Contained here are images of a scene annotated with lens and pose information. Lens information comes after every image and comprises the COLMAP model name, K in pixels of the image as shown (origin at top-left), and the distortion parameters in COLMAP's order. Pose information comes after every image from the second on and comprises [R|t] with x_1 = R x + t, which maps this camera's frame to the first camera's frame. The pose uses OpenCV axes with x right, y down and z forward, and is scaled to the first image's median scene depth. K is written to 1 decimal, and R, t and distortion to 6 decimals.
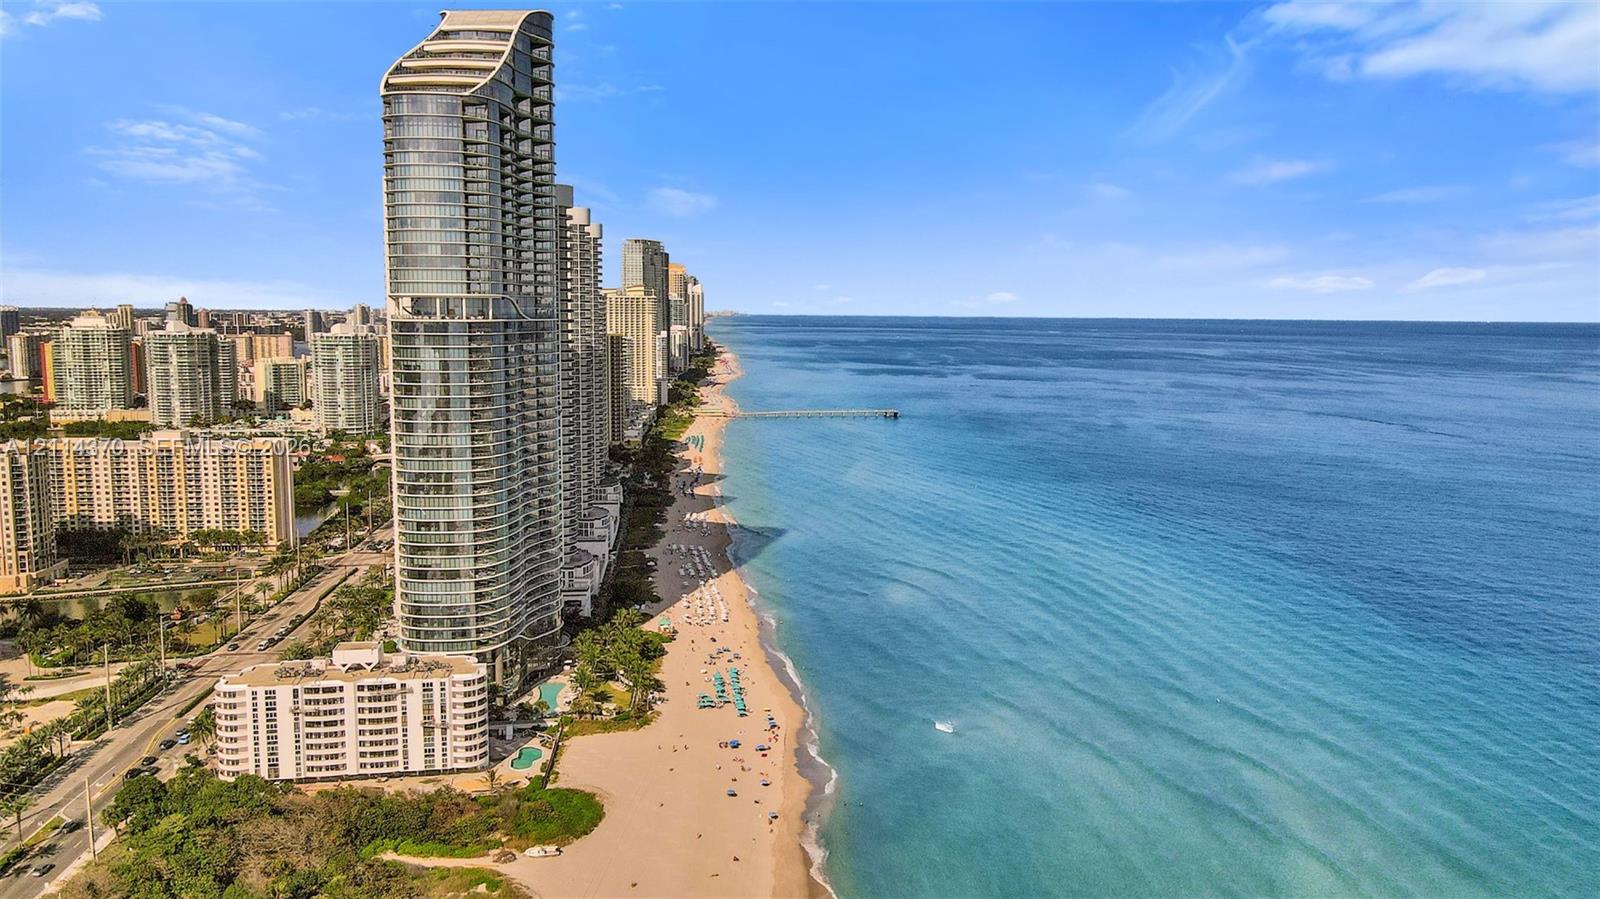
lens RADIAL K [[1094.3, 0, 803.0], [0, 1094.3, 451.2], [0, 0, 1]] dist [0.008364, -0.005940]
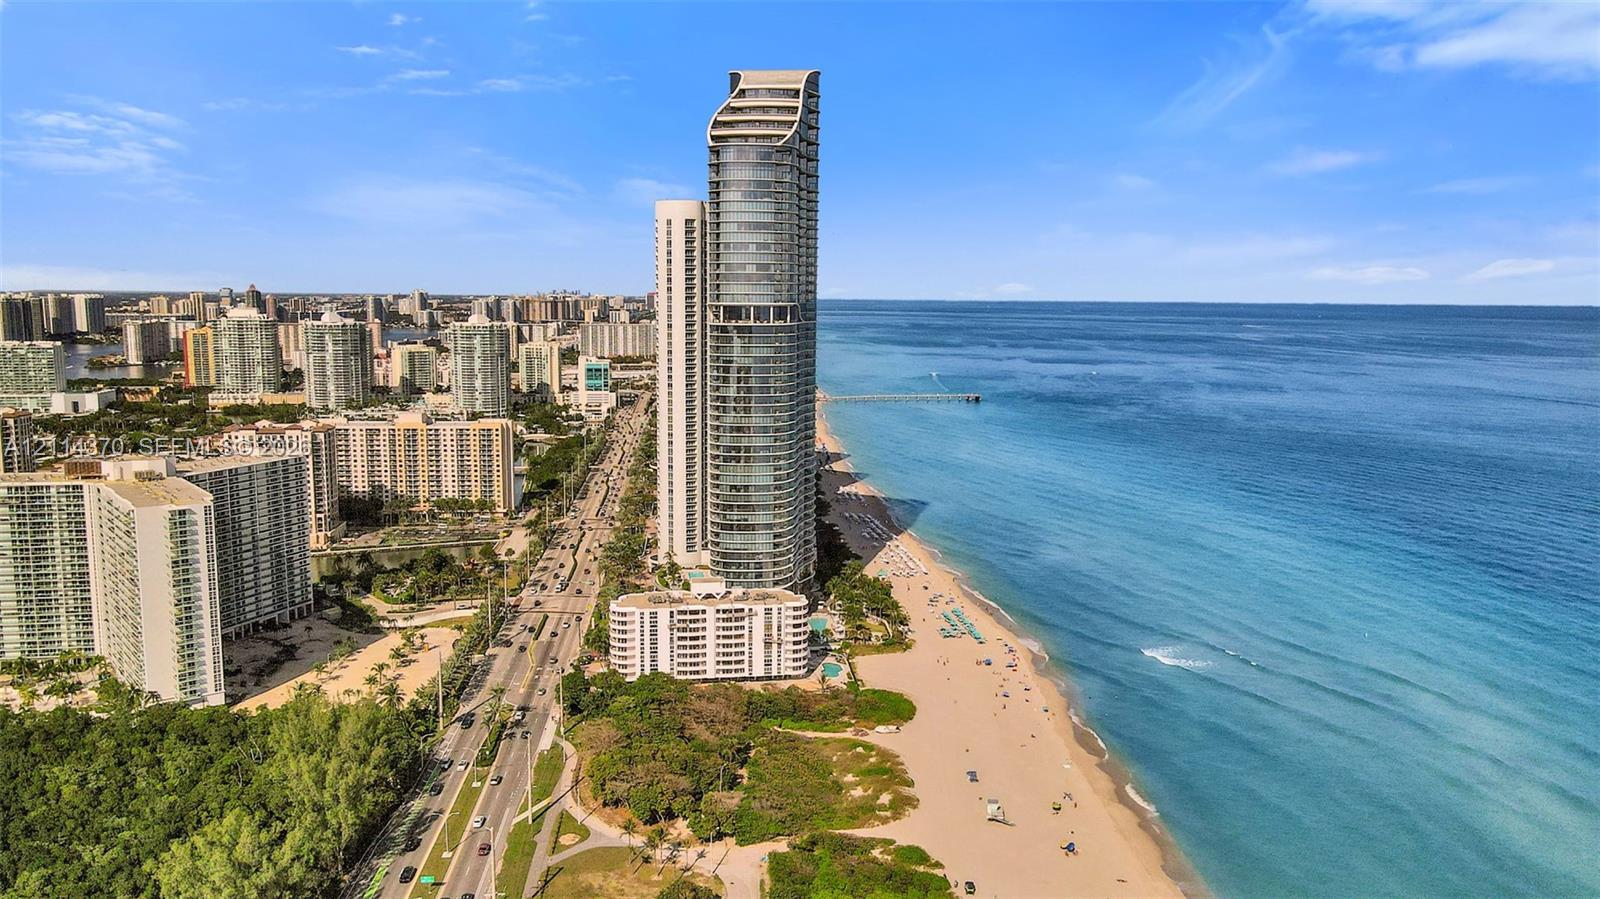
lens RADIAL K [[1094.3, 0, 804.4], [0, 1094.3, 448.6], [0, 0, 1]] dist [0.008364, -0.005940]
pose [[0.999820, 0.001728, -0.018903, -0.145147], [-0.001487, 0.999917, 0.012799, 0.004032], [0.018924, -0.012769, 0.999739, -0.149773]]
